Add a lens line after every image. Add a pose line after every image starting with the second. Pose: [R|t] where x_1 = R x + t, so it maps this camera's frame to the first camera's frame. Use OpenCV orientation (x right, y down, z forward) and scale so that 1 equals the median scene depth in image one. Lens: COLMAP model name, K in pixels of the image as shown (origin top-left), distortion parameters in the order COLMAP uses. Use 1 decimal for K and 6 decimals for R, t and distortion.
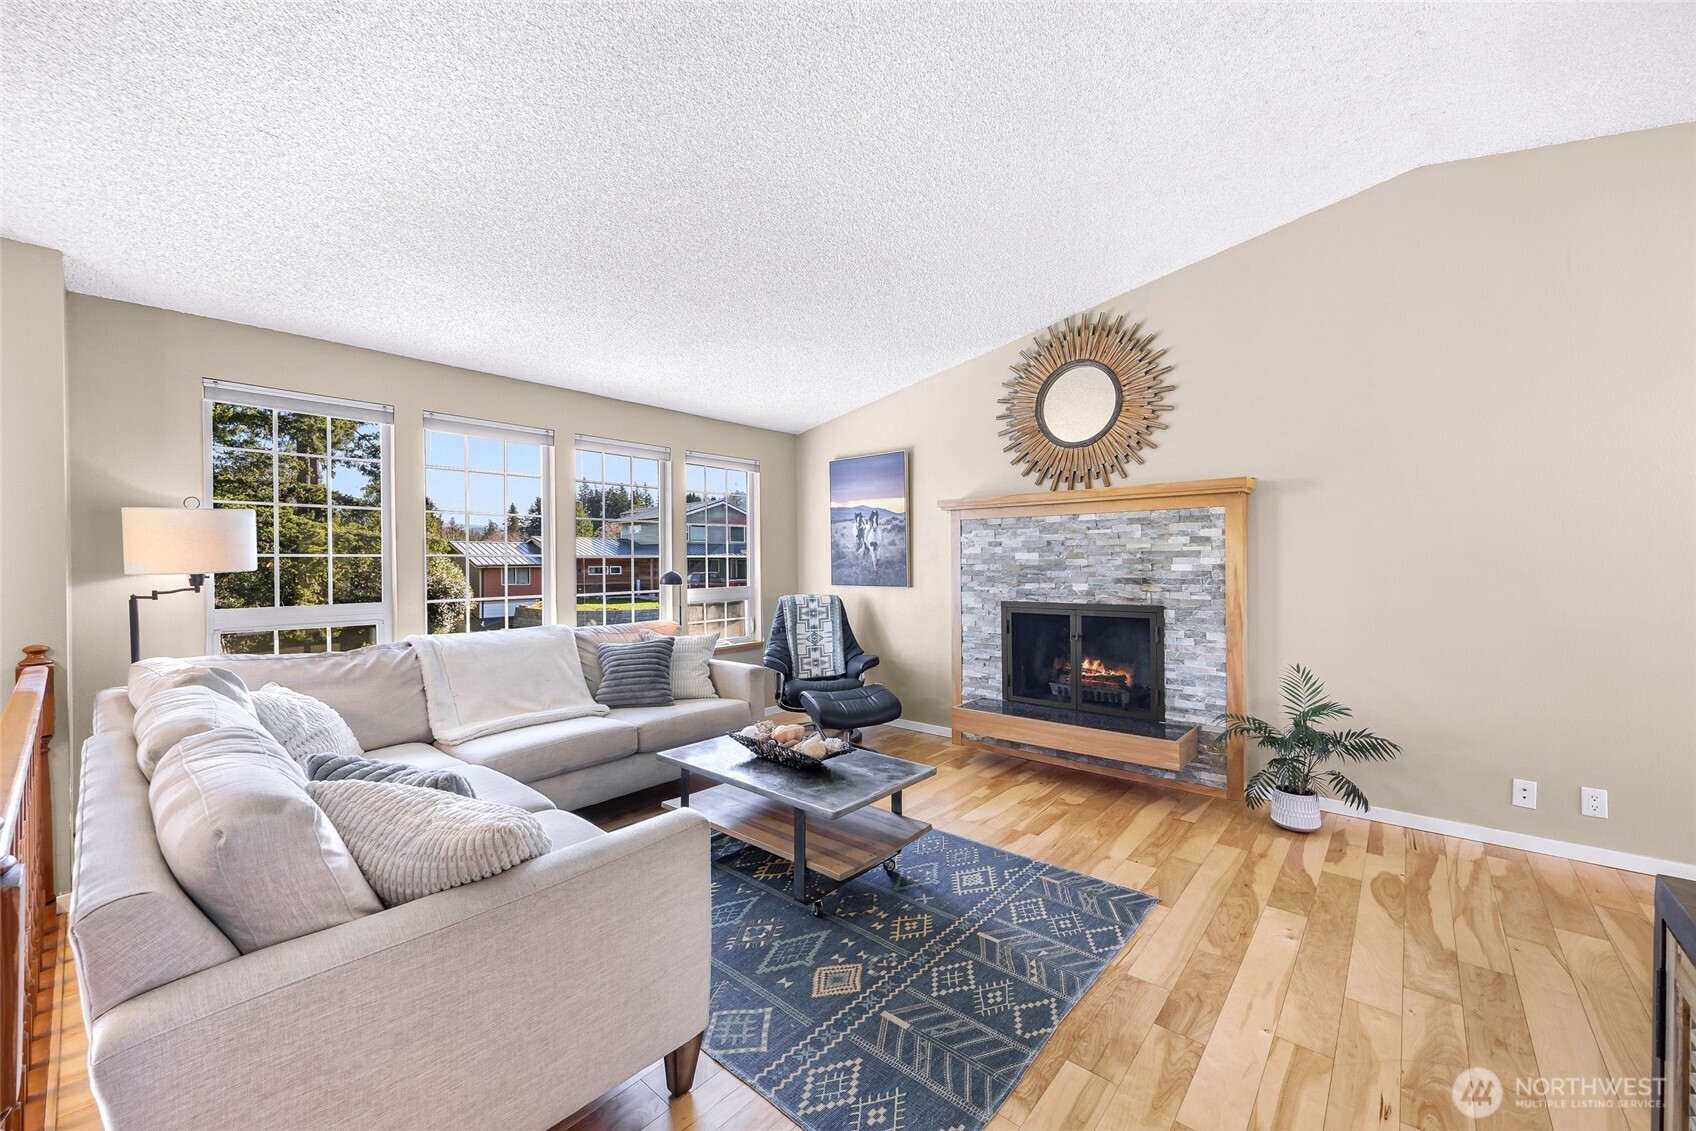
lens RADIAL K [[665.9, 0, 829.5], [0, 665.9, 559.4], [0, 0, 1]] dist [-0.000066, -0.000683]
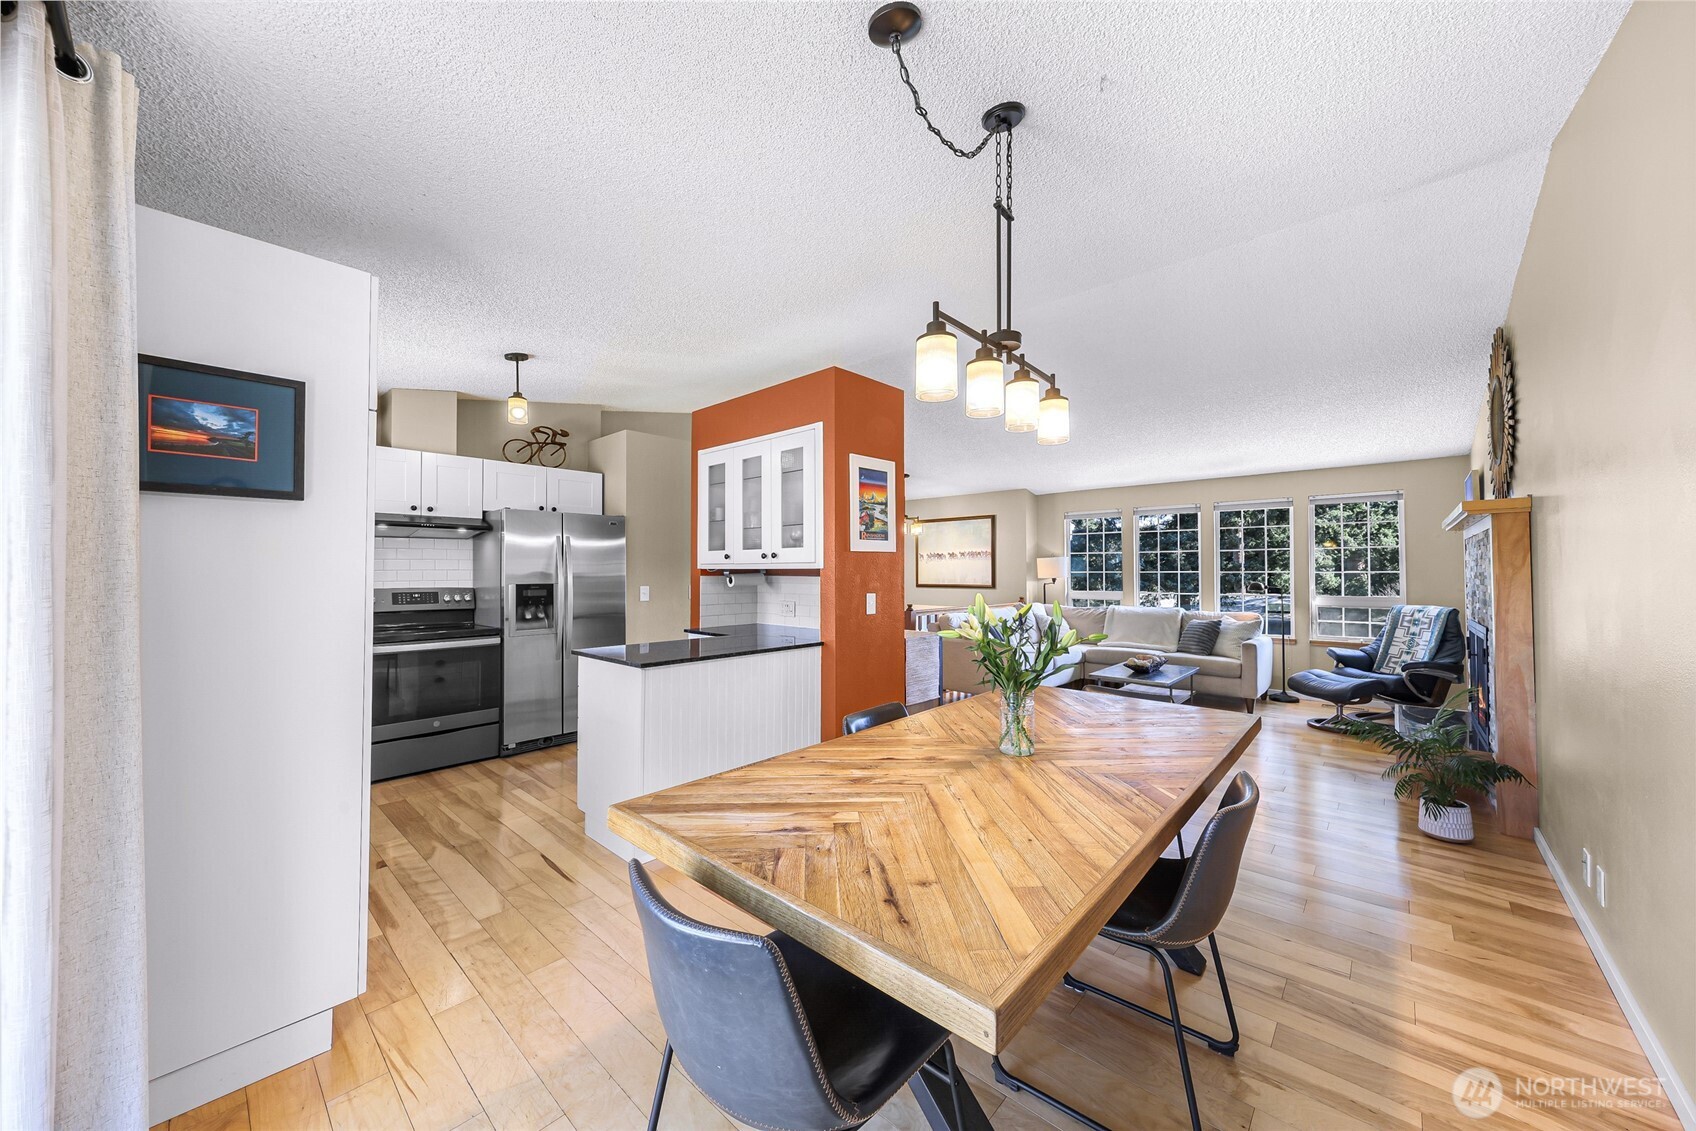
lens RADIAL K [[616.1, 0, 847.1], [0, 616.1, 563.6], [0, 0, 1]] dist [0.000663, -0.000387]
pose [[-0.013739, -0.005461, -0.999891, 1.559239], [0.004198, 0.999976, -0.005519, -0.028775], [0.999897, -0.004273, -0.013716, 0.055573]]
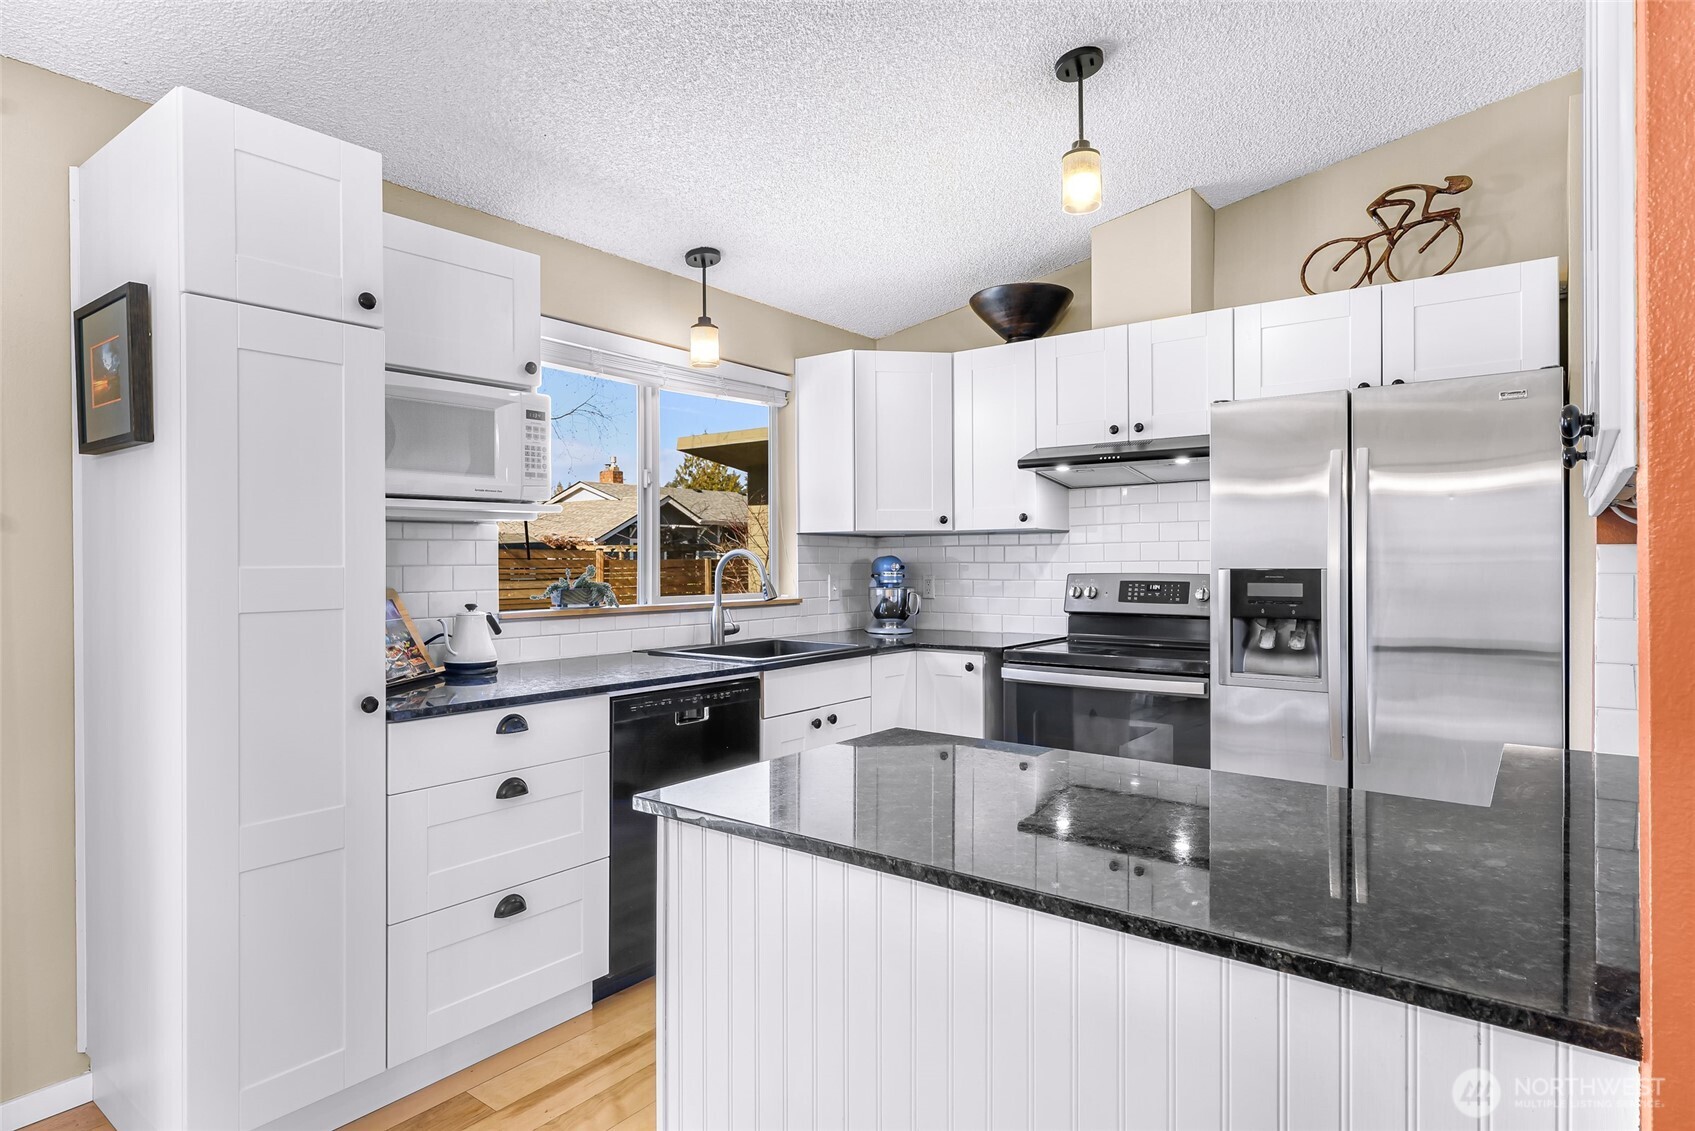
lens RADIAL K [[935.6, 0, 835.6], [0, 935.6, 566.4], [0, 0, 1]] dist [-0.004316, 0.000560]
pose [[-0.998170, 0.011937, -0.059285, 0.707232], [0.011606, 0.999915, 0.005922, -0.007558], [0.059351, 0.005223, -0.998224, 0.194864]]
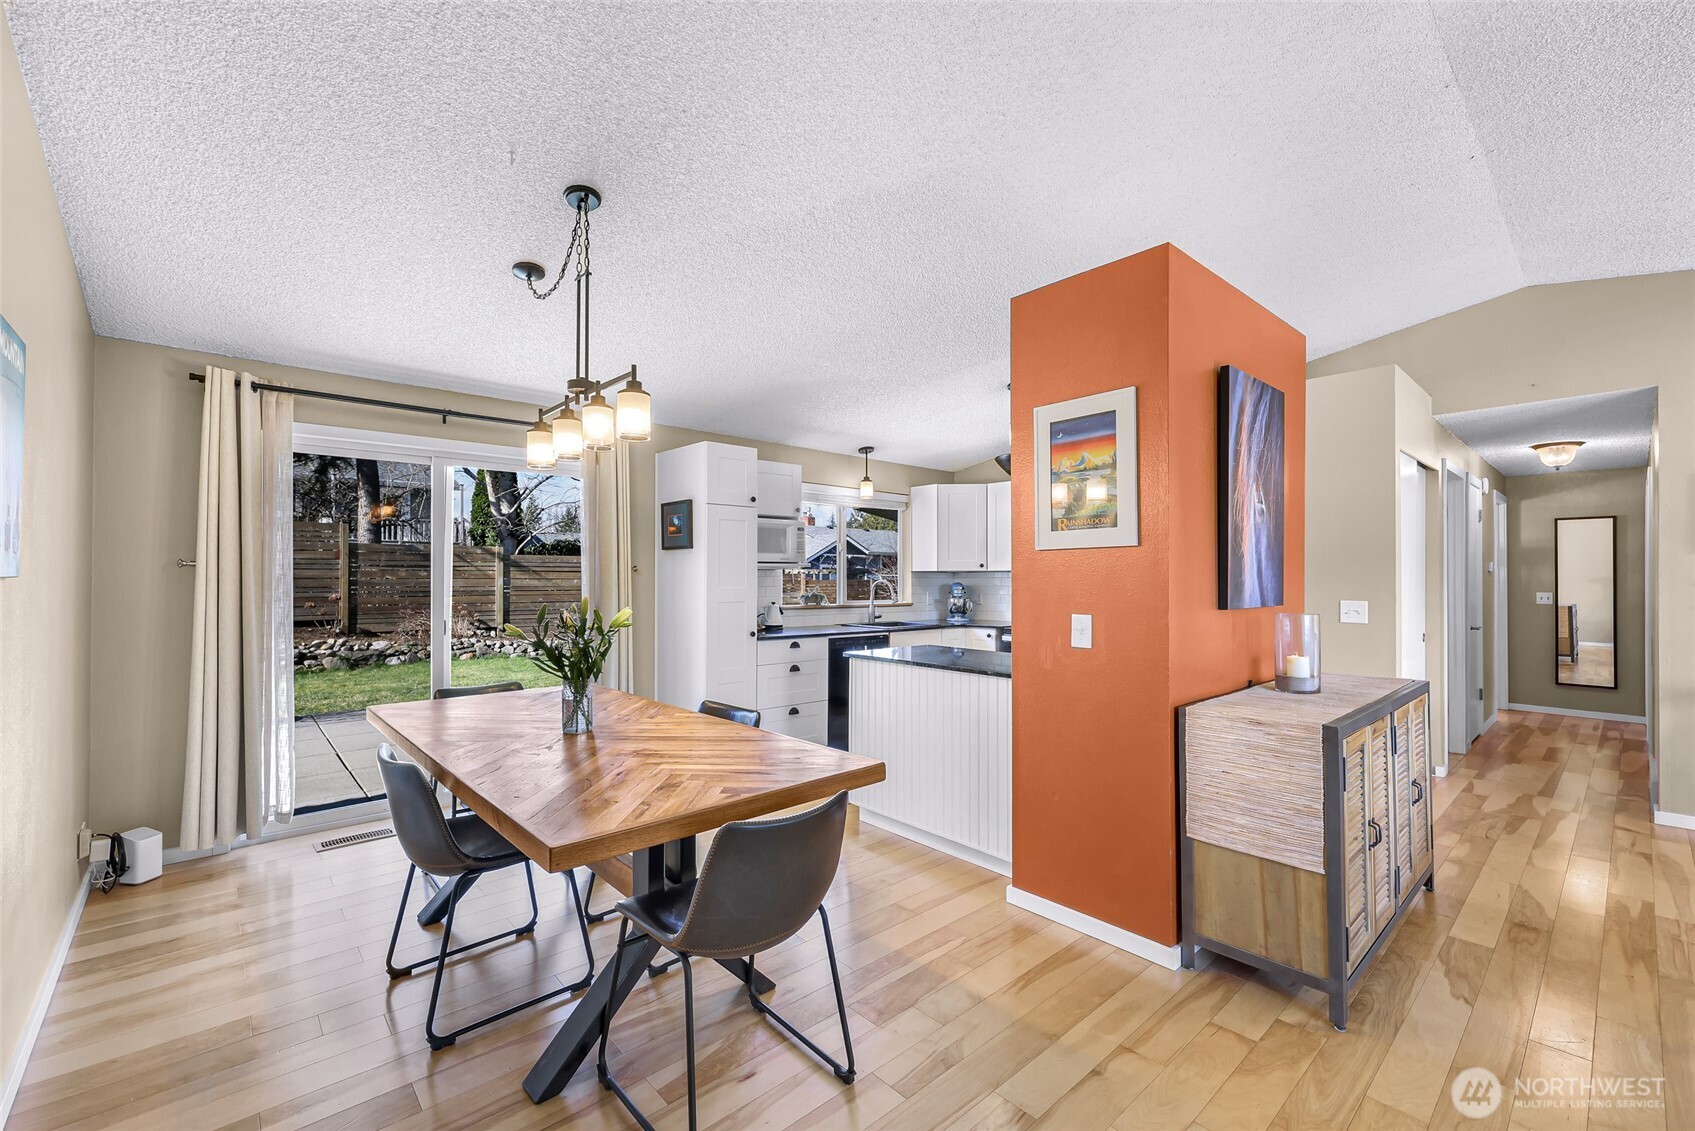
lens RADIAL K [[711.2, 0, 821.0], [0, 711.2, 570.6], [0, 0, 1]] dist [-0.003279, -0.000149]
pose [[-0.988621, 0.006864, 0.150273, 0.635778], [0.004849, 0.999893, -0.013770, -0.021071], [-0.150352, -0.012885, -0.988549, 0.910927]]
